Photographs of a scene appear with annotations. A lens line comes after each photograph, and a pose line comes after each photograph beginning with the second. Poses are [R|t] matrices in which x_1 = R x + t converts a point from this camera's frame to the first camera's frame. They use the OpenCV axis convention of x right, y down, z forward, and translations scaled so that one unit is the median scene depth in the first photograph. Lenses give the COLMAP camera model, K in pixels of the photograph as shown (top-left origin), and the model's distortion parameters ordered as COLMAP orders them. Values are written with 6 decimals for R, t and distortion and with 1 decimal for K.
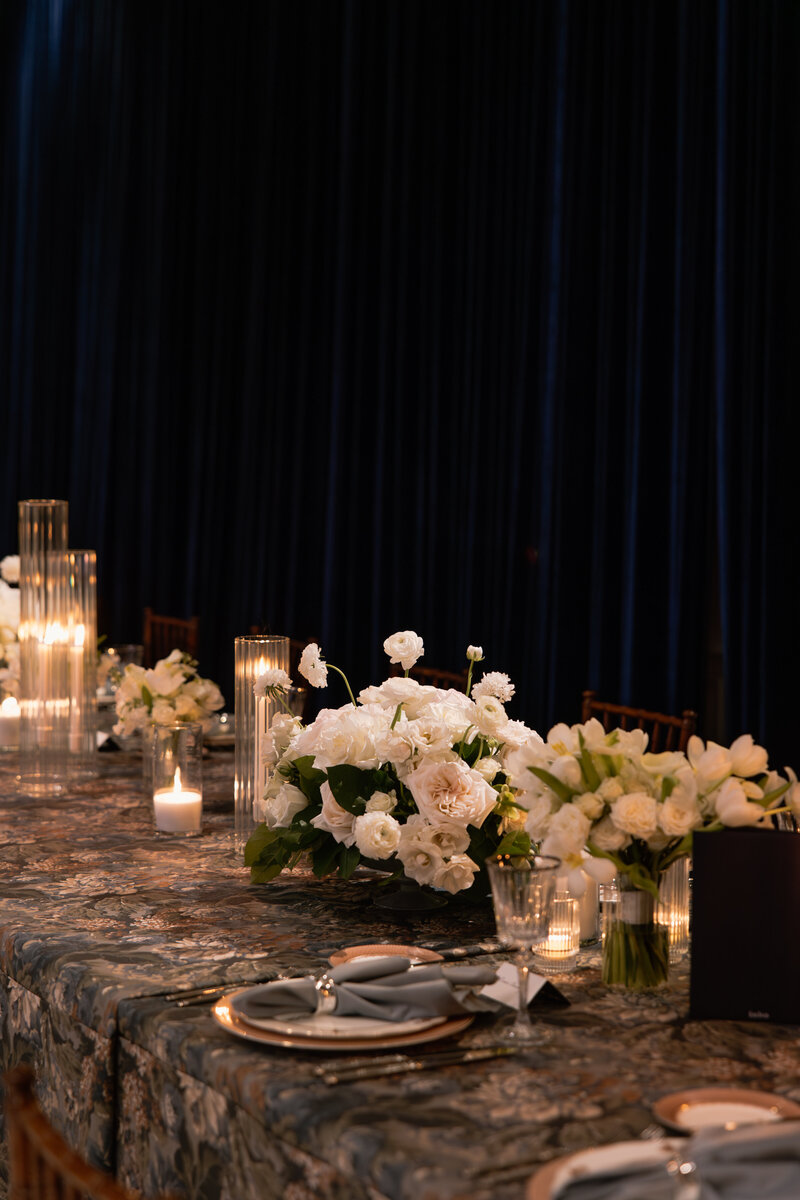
lens RADIAL K [[2539.0, 0, 400.0], [0, 2539.0, 600.0], [0, 0, 1]] dist [0.096675, 0.043404]
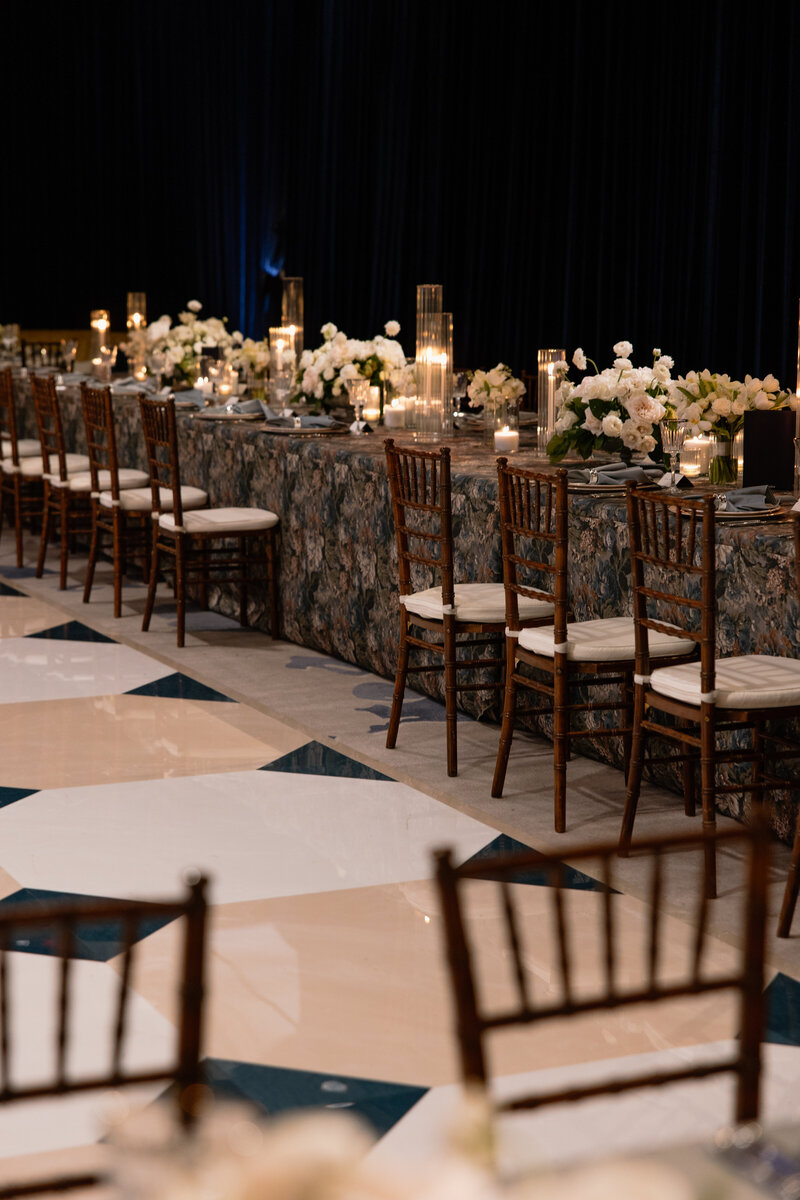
lens RADIAL K [[2539.0, 0, 400.0], [0, 2539.0, 600.0], [0, 0, 1]] dist [0.096675, 0.043404]
pose [[0.996941, 0.002930, -0.078104, -0.019172], [0.002709, 0.997401, 0.072003, 0.080371], [0.078112, -0.071995, 0.994342, -1.233328]]
